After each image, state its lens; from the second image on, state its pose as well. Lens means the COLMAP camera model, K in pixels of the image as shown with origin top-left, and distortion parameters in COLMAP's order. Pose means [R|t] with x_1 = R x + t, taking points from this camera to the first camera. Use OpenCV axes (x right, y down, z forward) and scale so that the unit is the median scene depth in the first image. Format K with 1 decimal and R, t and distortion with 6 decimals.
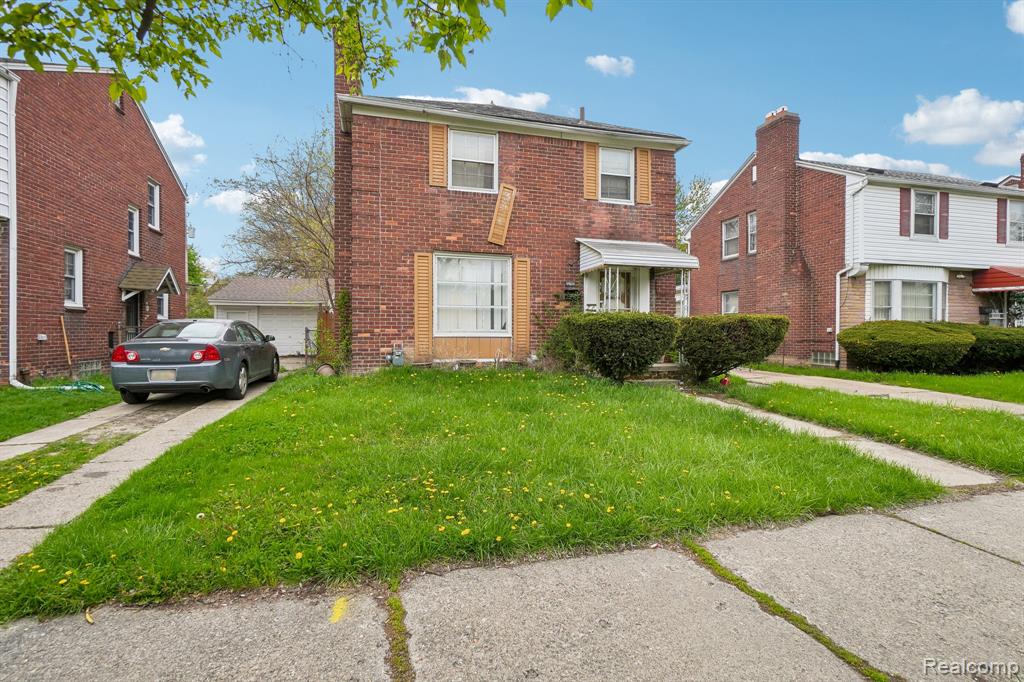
lens RADIAL K [[476.7, 0, 515.6], [0, 476.7, 335.8], [0, 0, 1]] dist [-0.006899, 0.001497]
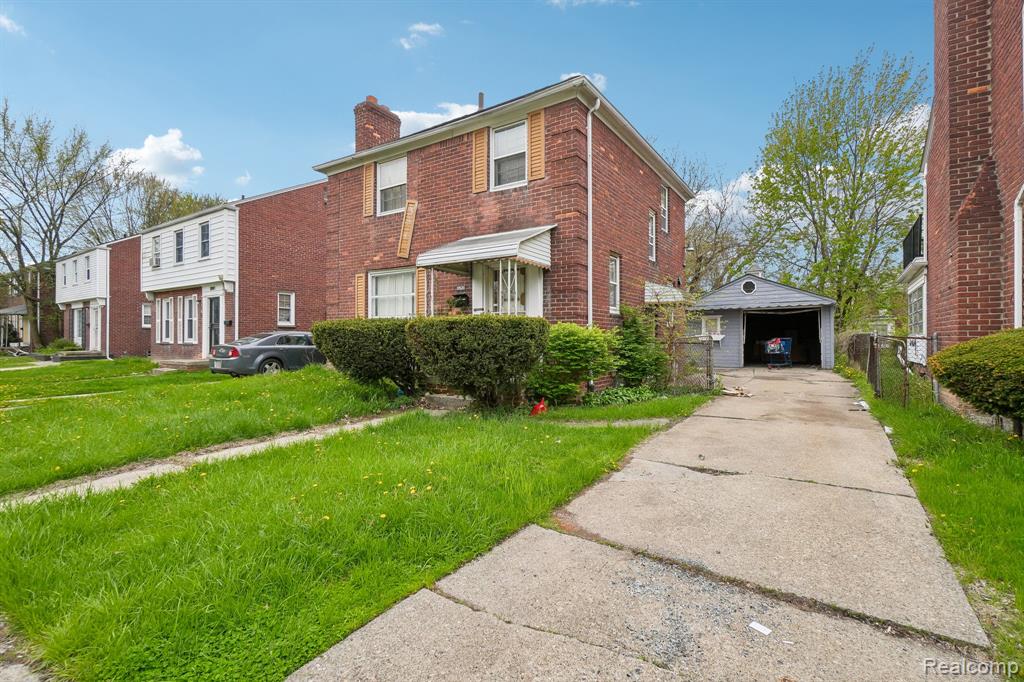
lens RADIAL K [[476.7, 0, 510.1], [0, 476.7, 340.5], [0, 0, 1]] dist [-0.006899, 0.001497]
pose [[0.643376, 0.000816, -0.765550, 0.885376], [-0.005482, 0.999979, -0.003542, -0.003210], [0.765531, 0.006476, 0.643366, 0.466595]]
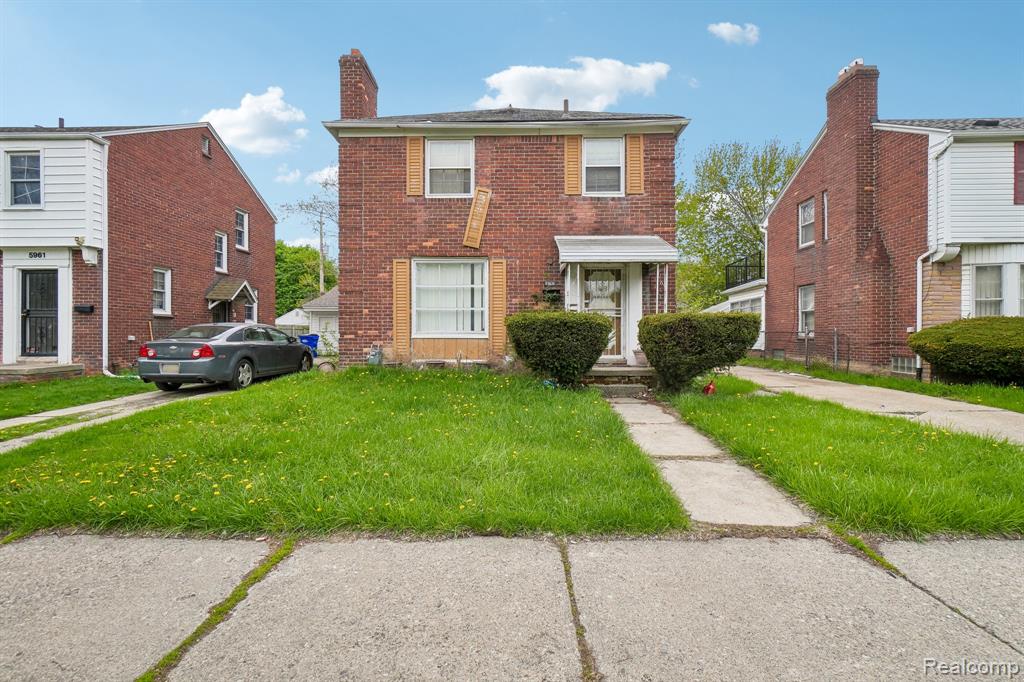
lens RADIAL K [[476.7, 0, 512.9], [0, 476.7, 337.3], [0, 0, 1]] dist [-0.006899, 0.001497]
pose [[0.955636, 0.000132, -0.294551, 0.325382], [-0.000198, 1.000000, -0.000193, 0.000603], [0.294551, 0.000243, 0.955636, 0.050289]]
